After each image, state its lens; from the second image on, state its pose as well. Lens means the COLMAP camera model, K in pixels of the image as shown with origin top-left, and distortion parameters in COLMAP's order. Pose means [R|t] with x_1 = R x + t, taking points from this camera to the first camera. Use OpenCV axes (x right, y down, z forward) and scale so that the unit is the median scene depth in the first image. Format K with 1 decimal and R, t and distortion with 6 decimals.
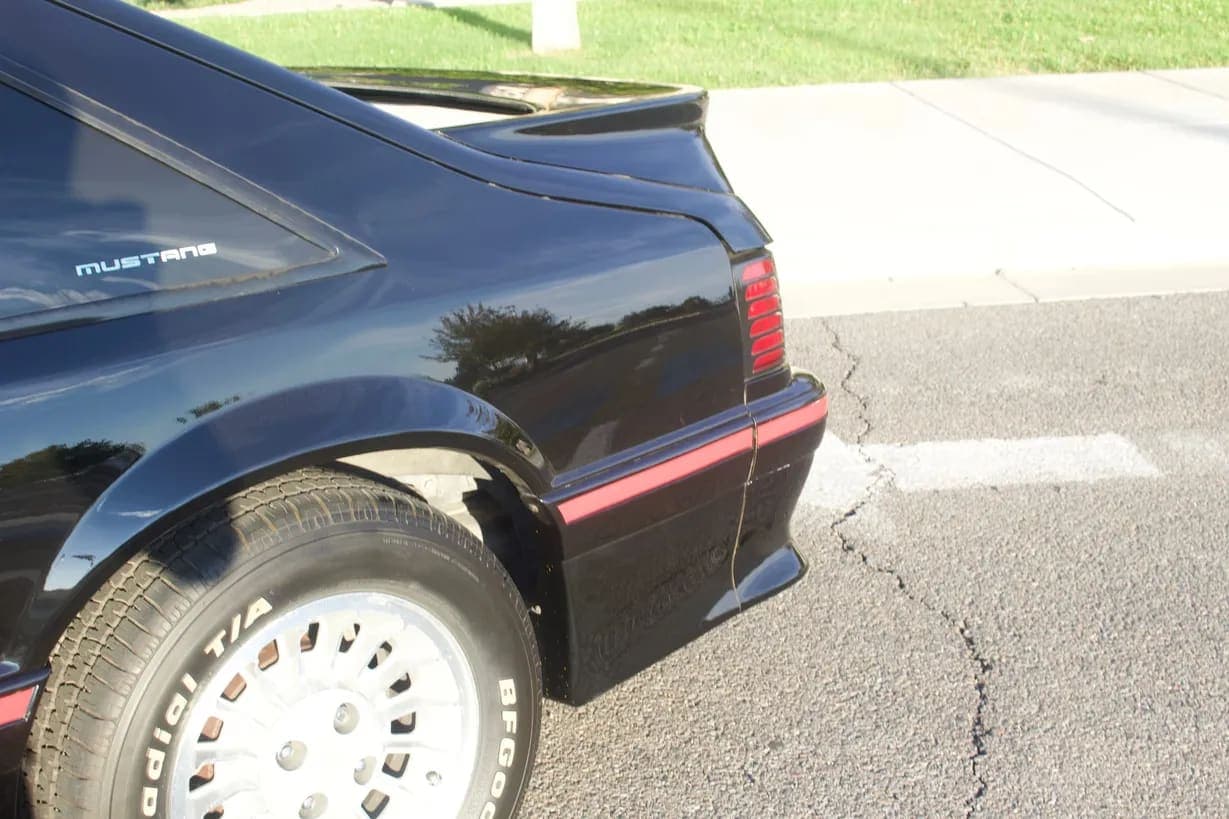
lens RADIAL K [[1691.0, 0, 614.5], [0, 1691.0, 409.5], [0, 0, 1]] dist [-0.066586, -0.004719]
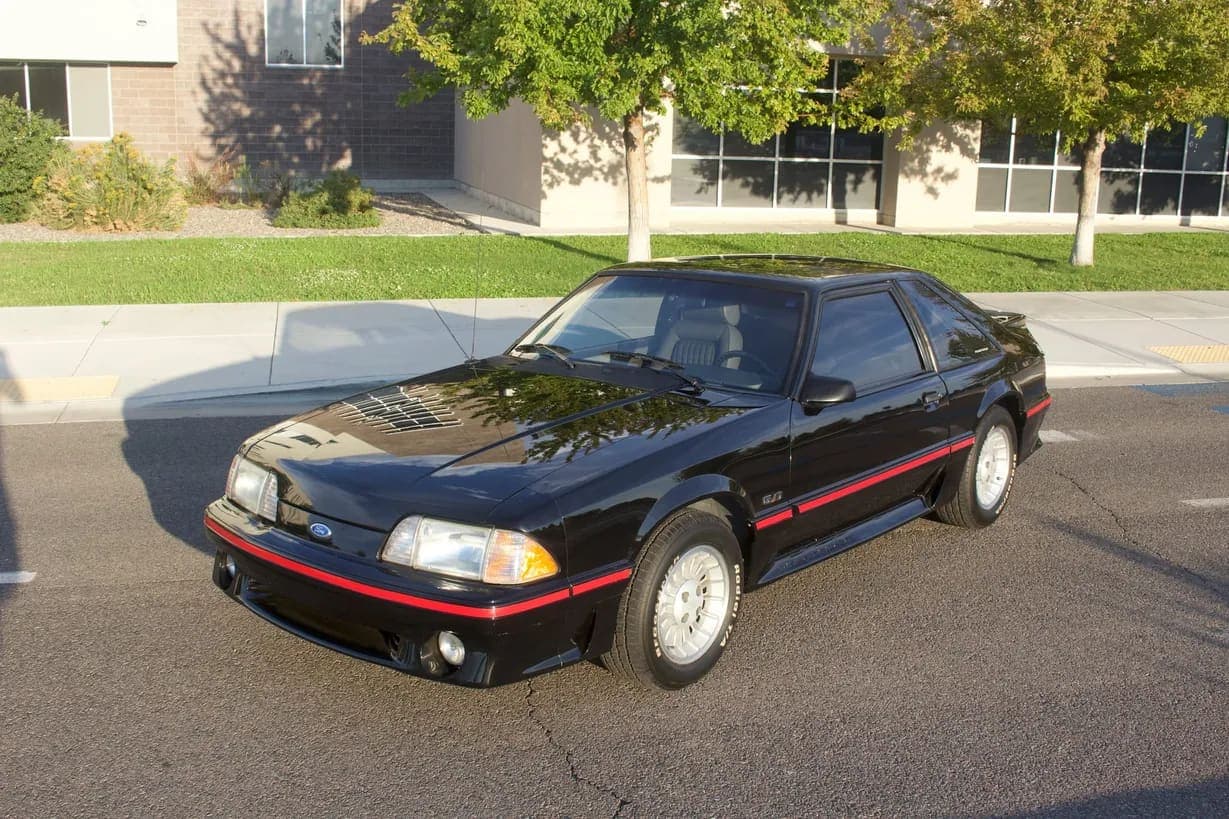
lens RADIAL K [[1241.8, 0, 613.0], [0, 1241.8, 406.7], [0, 0, 1]] dist [-0.142344, 0.165515]
pose [[0.986295, 0.018782, 0.163920, -1.389345], [-0.005017, 0.996454, -0.083986, 0.270867], [-0.164917, 0.082012, 0.982892, -1.647311]]
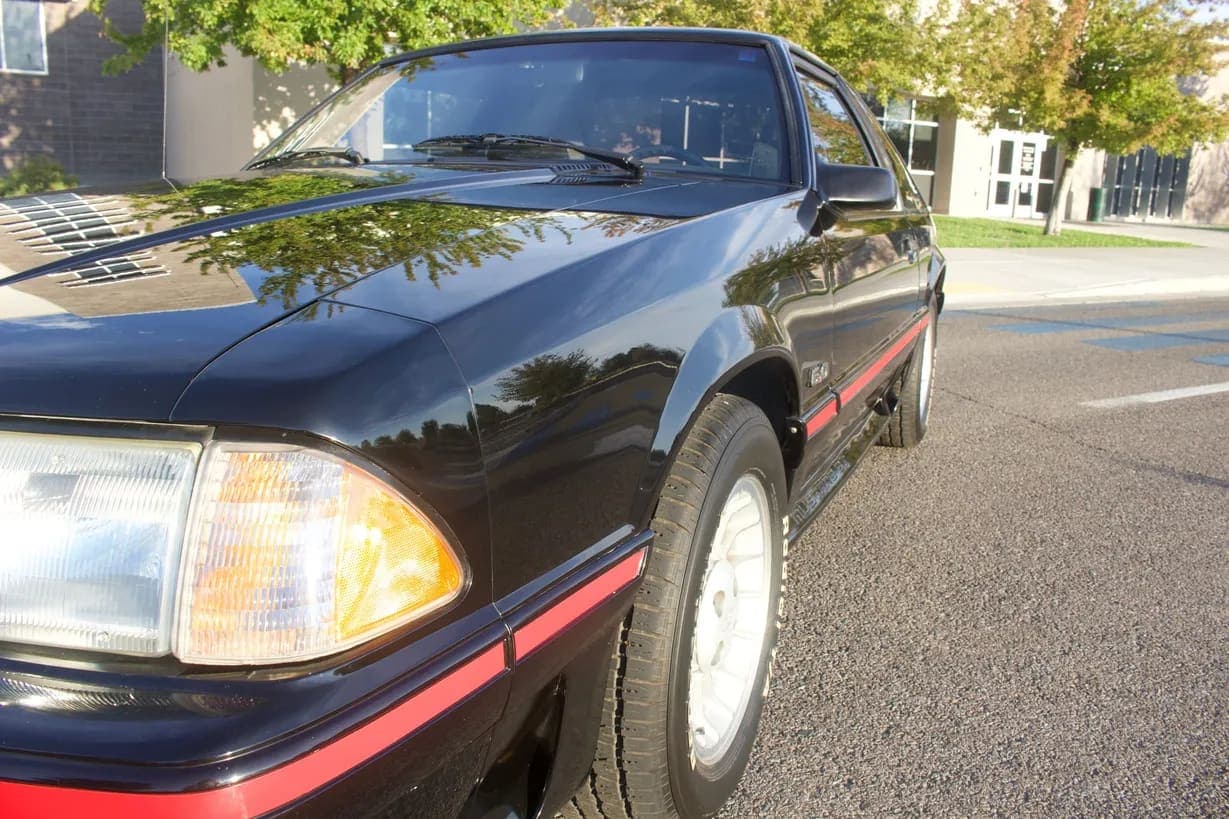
lens RADIAL K [[1009.3, 0, 619.0], [0, 1009.3, 401.6], [0, 0, 1]] dist [-0.160960, 0.130089]
pose [[0.896889, -0.034204, 0.440931, -1.297656], [0.072530, 0.994882, -0.070357, 0.313180], [-0.436268, 0.095083, 0.894779, -0.383379]]
